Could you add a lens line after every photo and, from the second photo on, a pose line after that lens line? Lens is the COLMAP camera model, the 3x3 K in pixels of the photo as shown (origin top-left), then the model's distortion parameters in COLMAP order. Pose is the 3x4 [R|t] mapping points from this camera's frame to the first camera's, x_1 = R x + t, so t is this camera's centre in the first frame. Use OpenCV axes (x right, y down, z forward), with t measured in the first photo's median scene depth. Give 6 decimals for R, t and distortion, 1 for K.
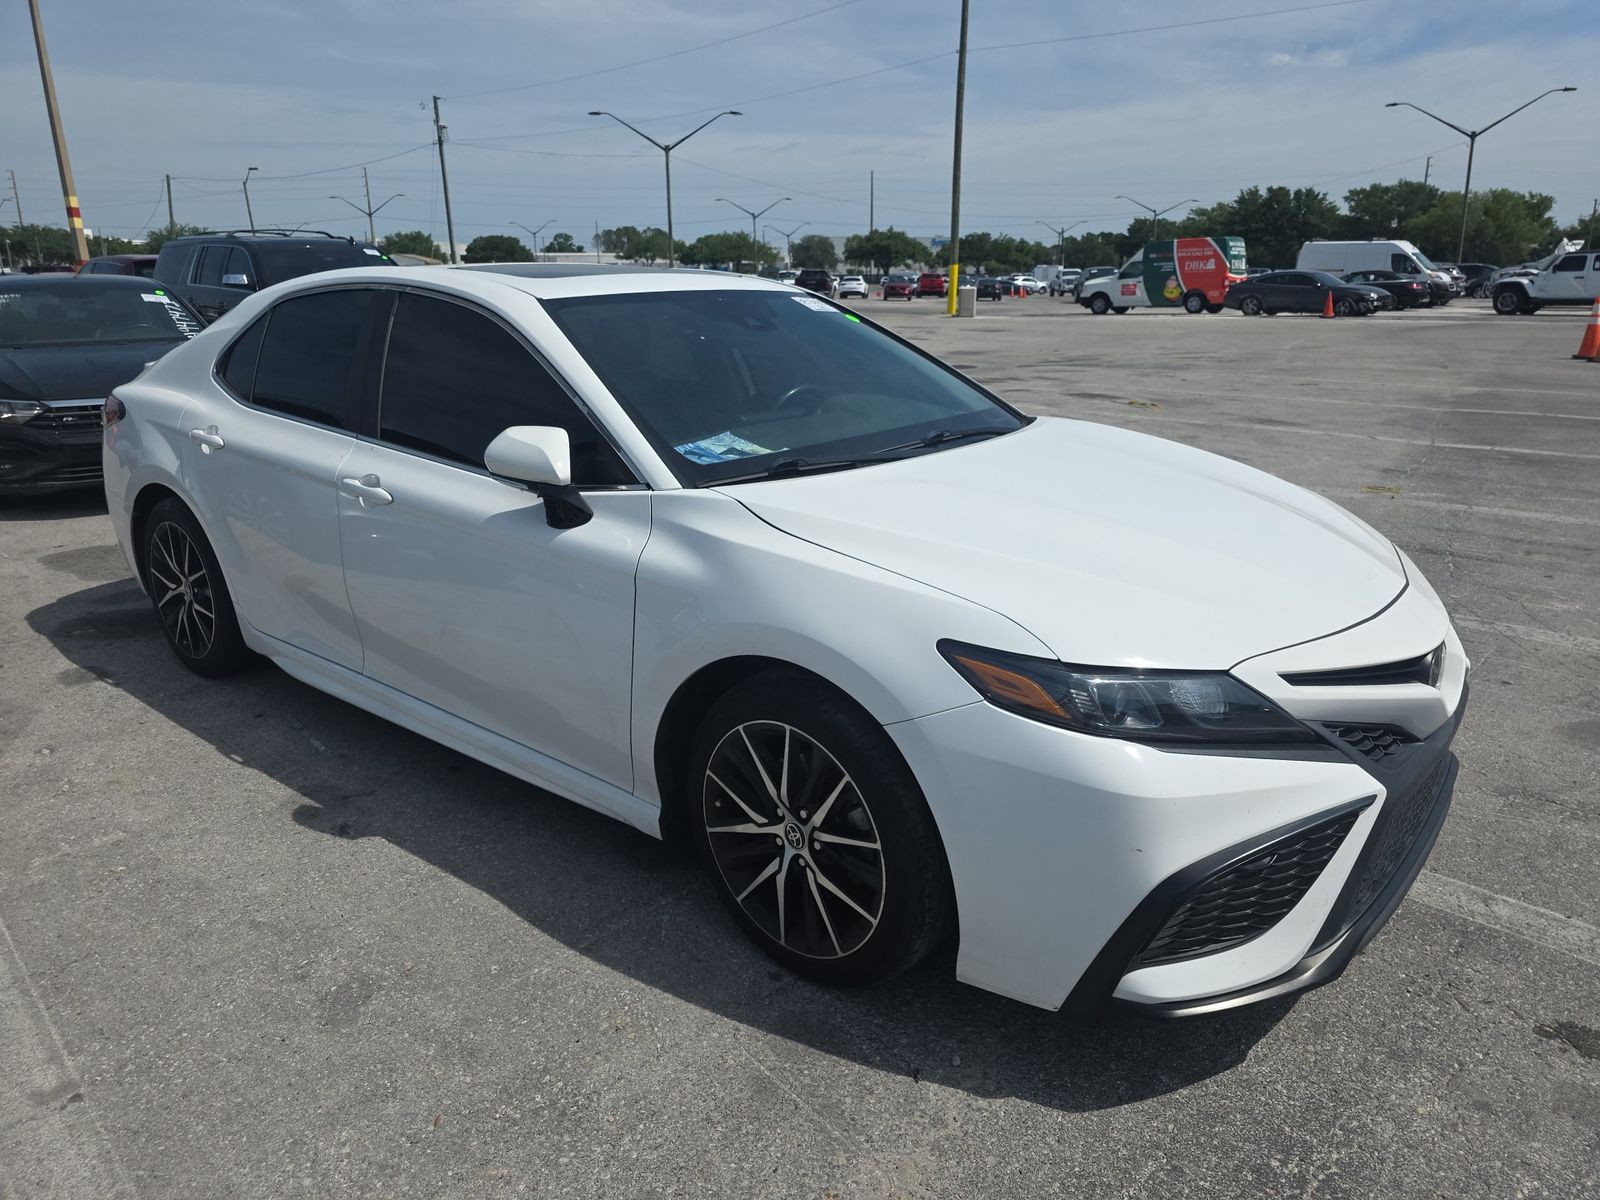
lens RADIAL K [[1033.9, 0, 800.0], [0, 1033.9, 600.0], [0, 0, 1]] dist [0.057335, -0.033146]
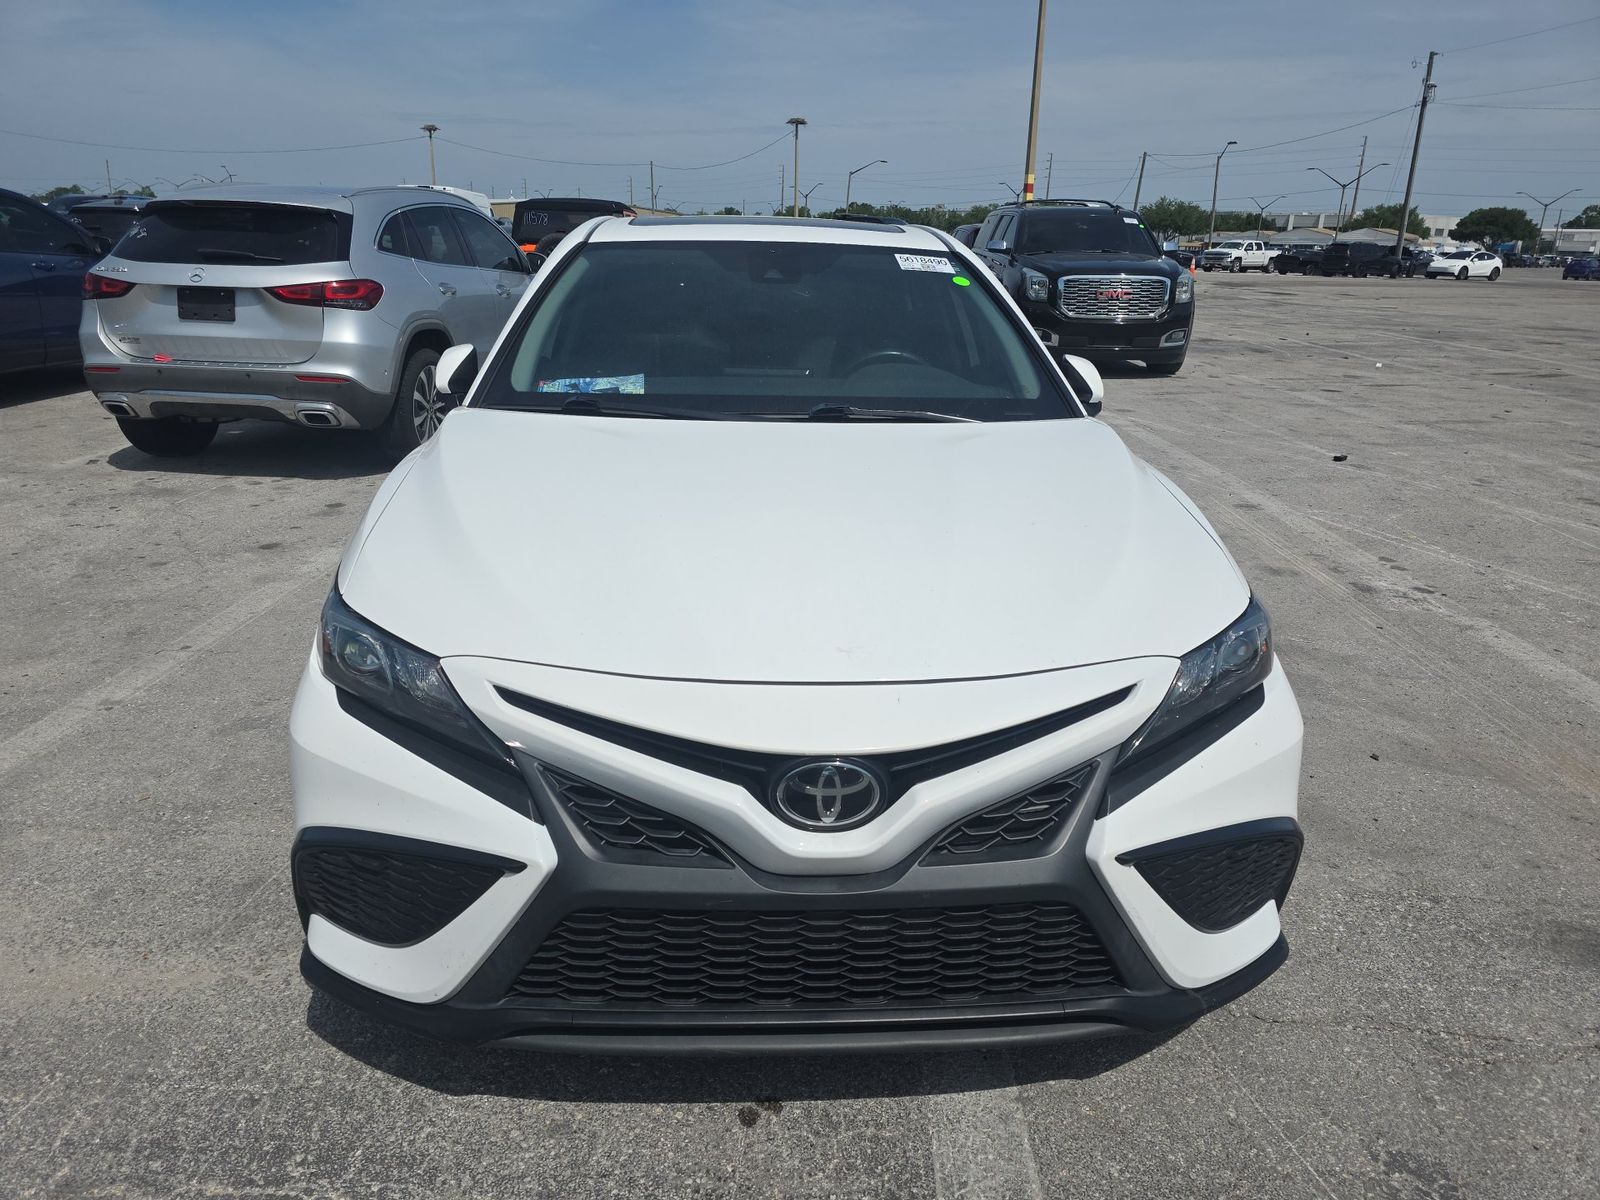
lens RADIAL K [[1033.9, 0, 800.0], [0, 1033.9, 600.0], [0, 0, 1]] dist [0.057335, -0.033146]
pose [[0.693444, 0.264750, -0.670107, 1.165862], [-0.249354, 0.960755, 0.121542, -0.160112], [0.675986, 0.082811, 0.732246, 0.526057]]
